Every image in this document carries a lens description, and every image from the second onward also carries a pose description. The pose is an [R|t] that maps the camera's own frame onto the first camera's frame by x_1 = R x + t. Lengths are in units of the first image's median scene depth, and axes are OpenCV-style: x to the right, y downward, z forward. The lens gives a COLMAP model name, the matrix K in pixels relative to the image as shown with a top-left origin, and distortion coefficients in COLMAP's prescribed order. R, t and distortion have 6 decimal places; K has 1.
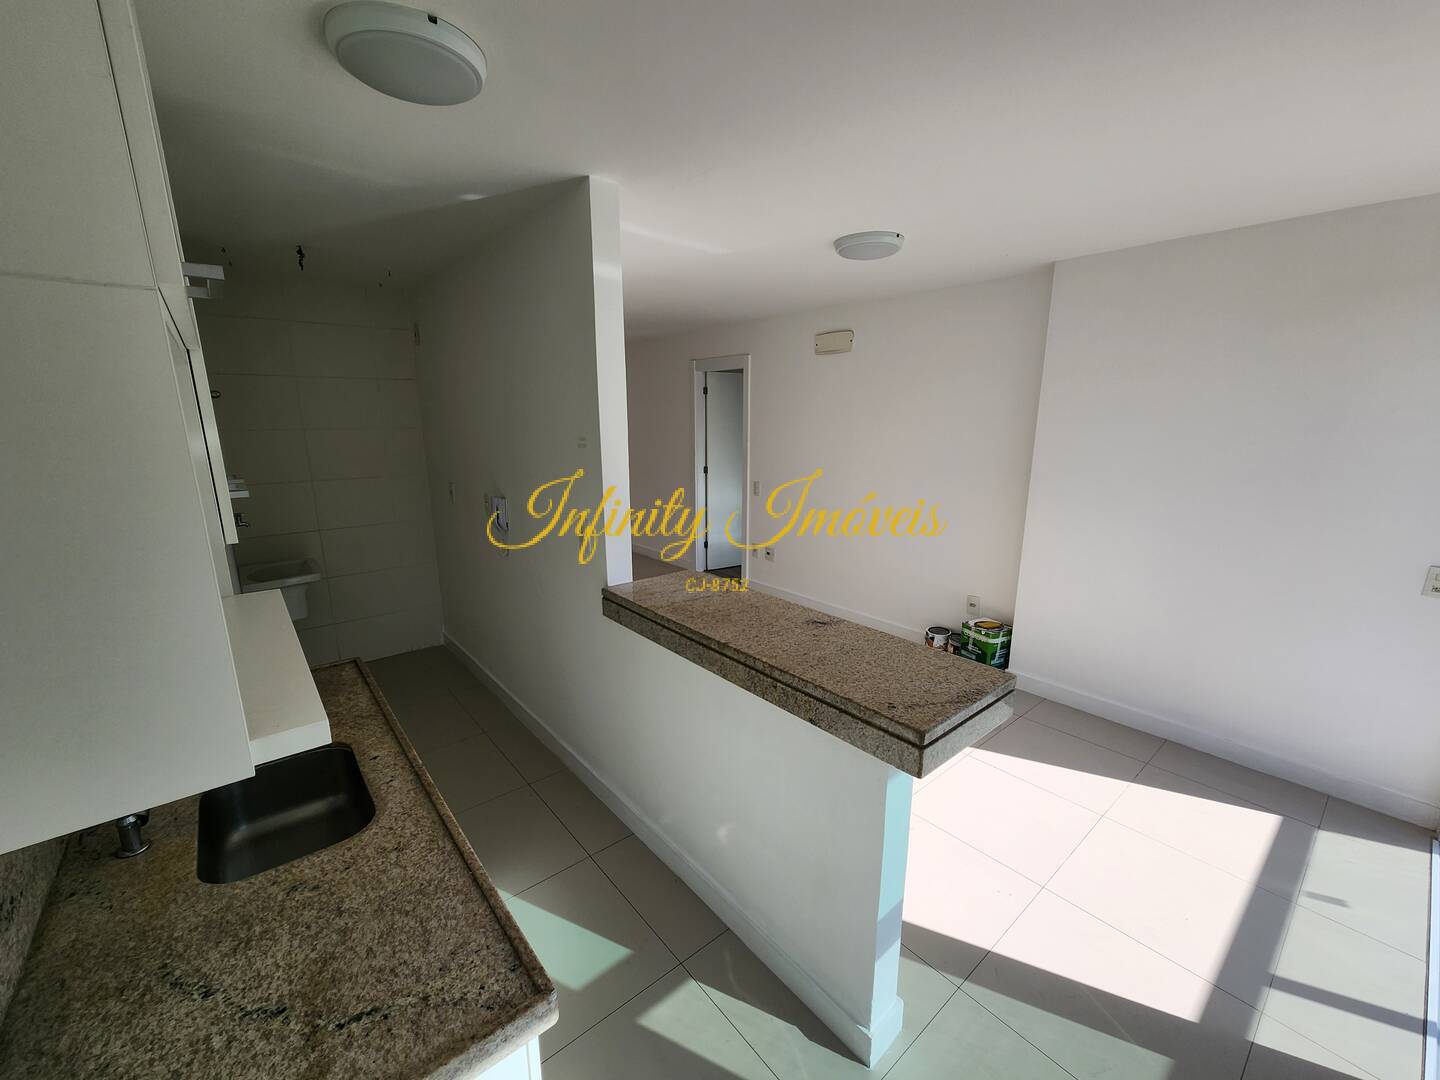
lens RADIAL K [[589.6, 0, 711.7], [0, 589.6, 546.7], [0, 0, 1]] dist [0.004107, 0.000521]
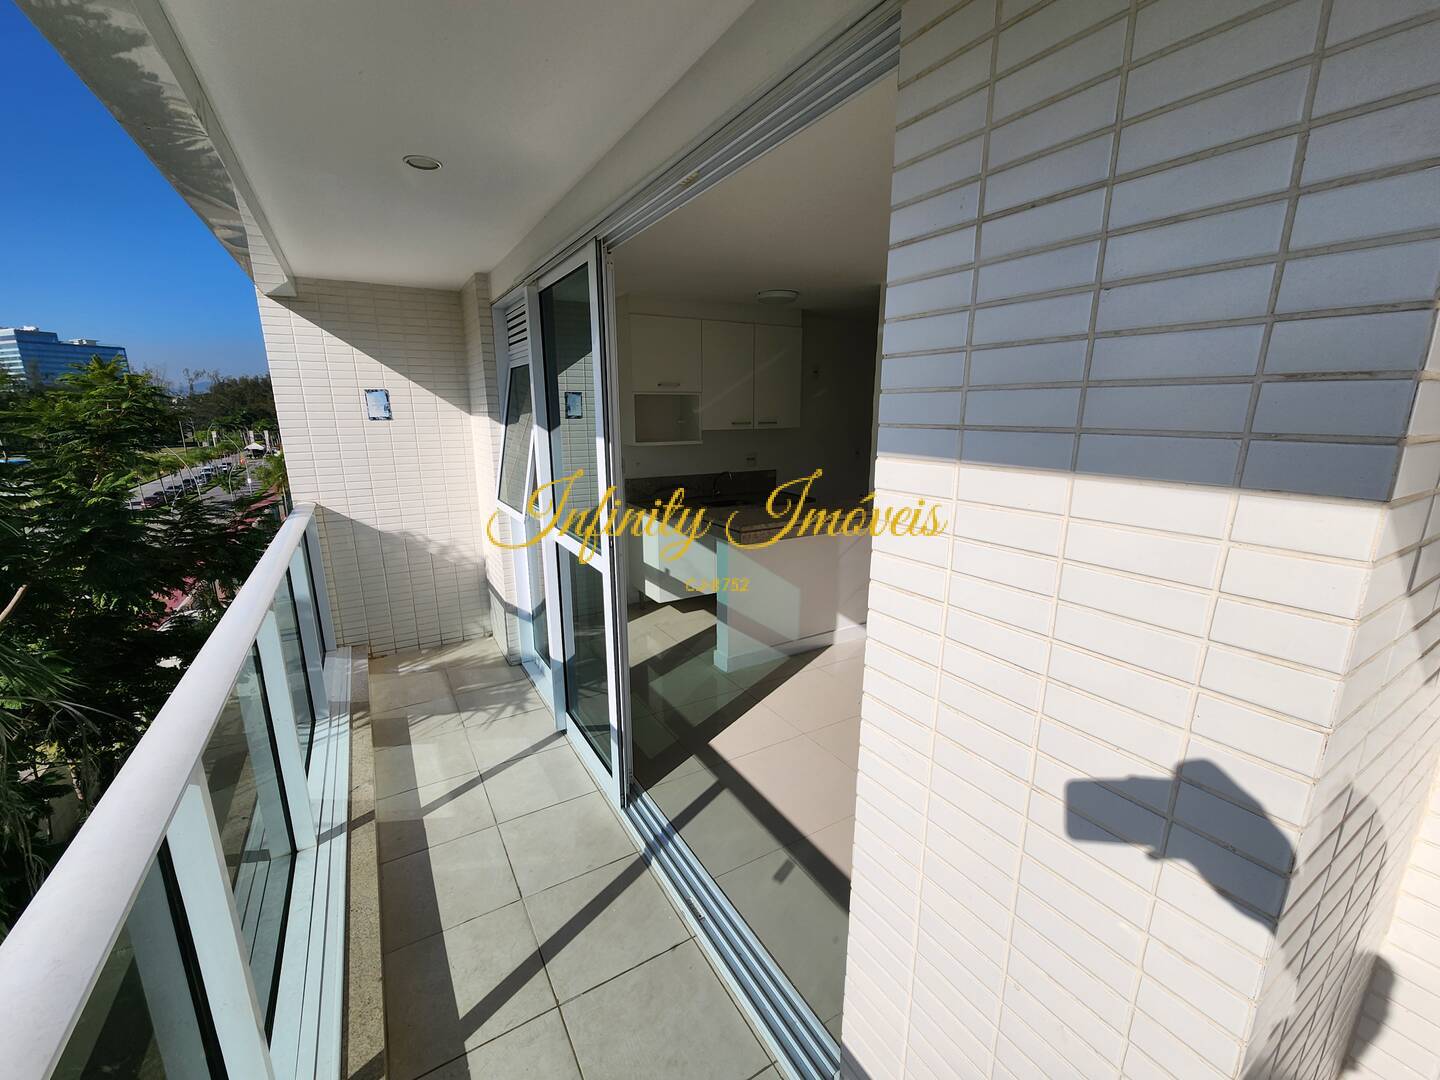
lens RADIAL K [[586.7, 0, 712.6], [0, 586.7, 550.1], [0, 0, 1]] dist [0.006287, -0.003650]
pose [[-0.162672, 0.233596, -0.958630, 2.224265], [-0.217125, 0.939280, 0.265726, -0.207712], [0.962494, 0.251369, -0.102075, 0.982865]]
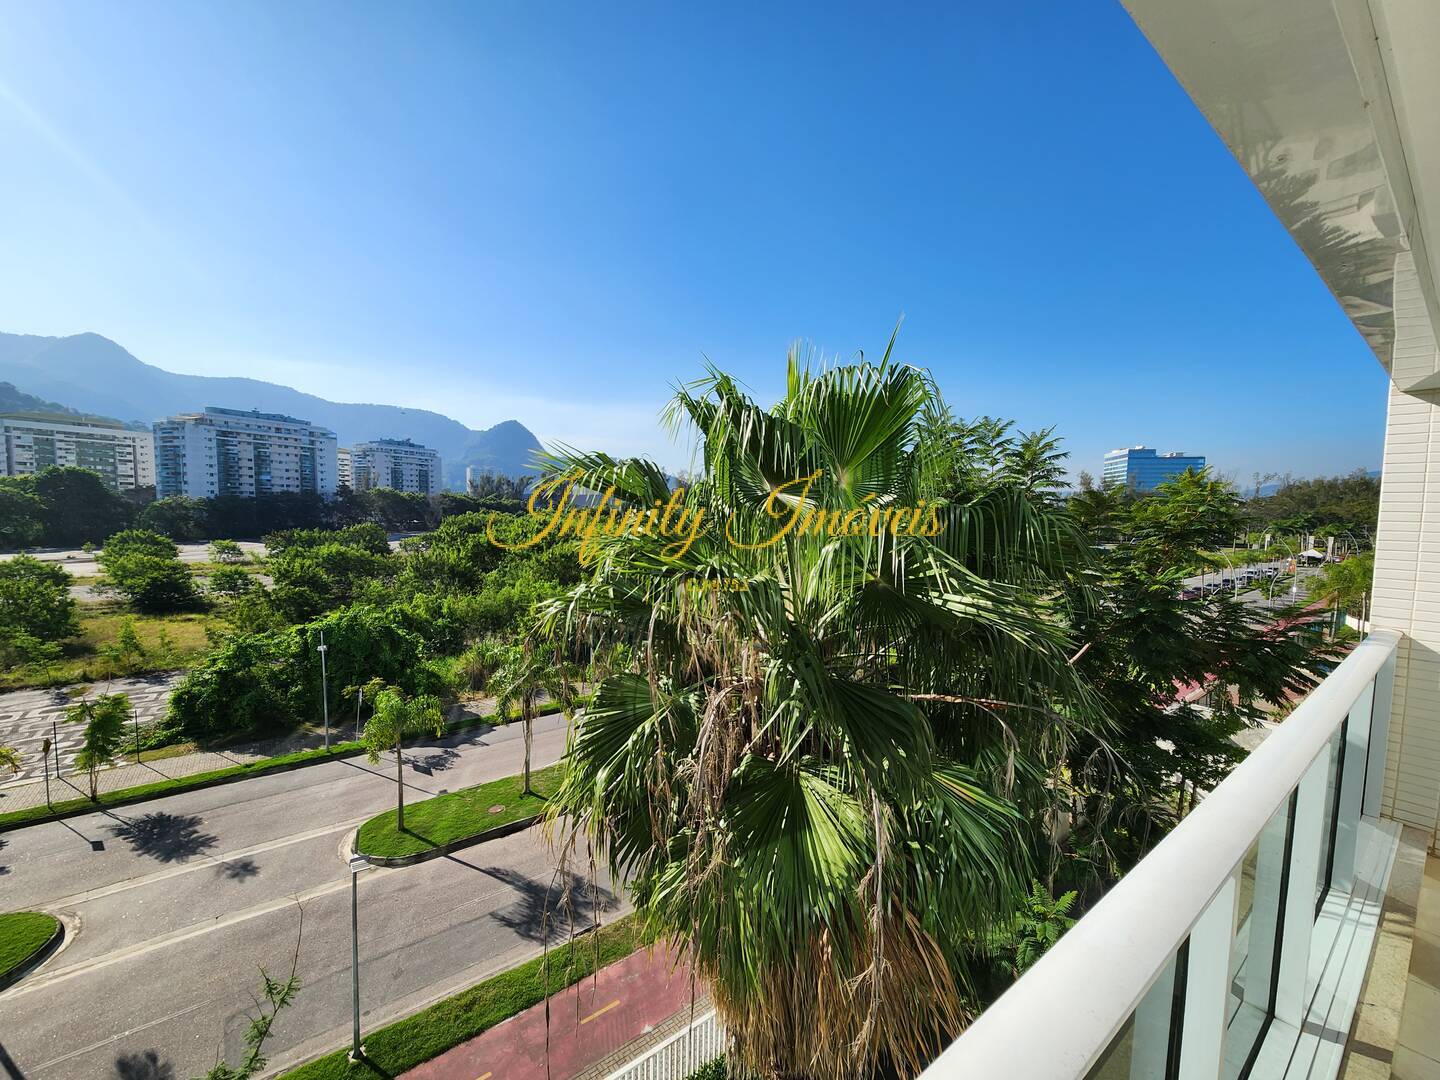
lens RADIAL K [[586.7, 0, 712.6], [0, 586.7, 550.1], [0, 0, 1]] dist [0.006287, -0.003650]
pose [[-0.998969, -0.015600, 0.042627, 2.314723], [-0.002217, 0.954734, 0.297452, -0.223536], [-0.045338, 0.297051, -0.953785, 0.991441]]
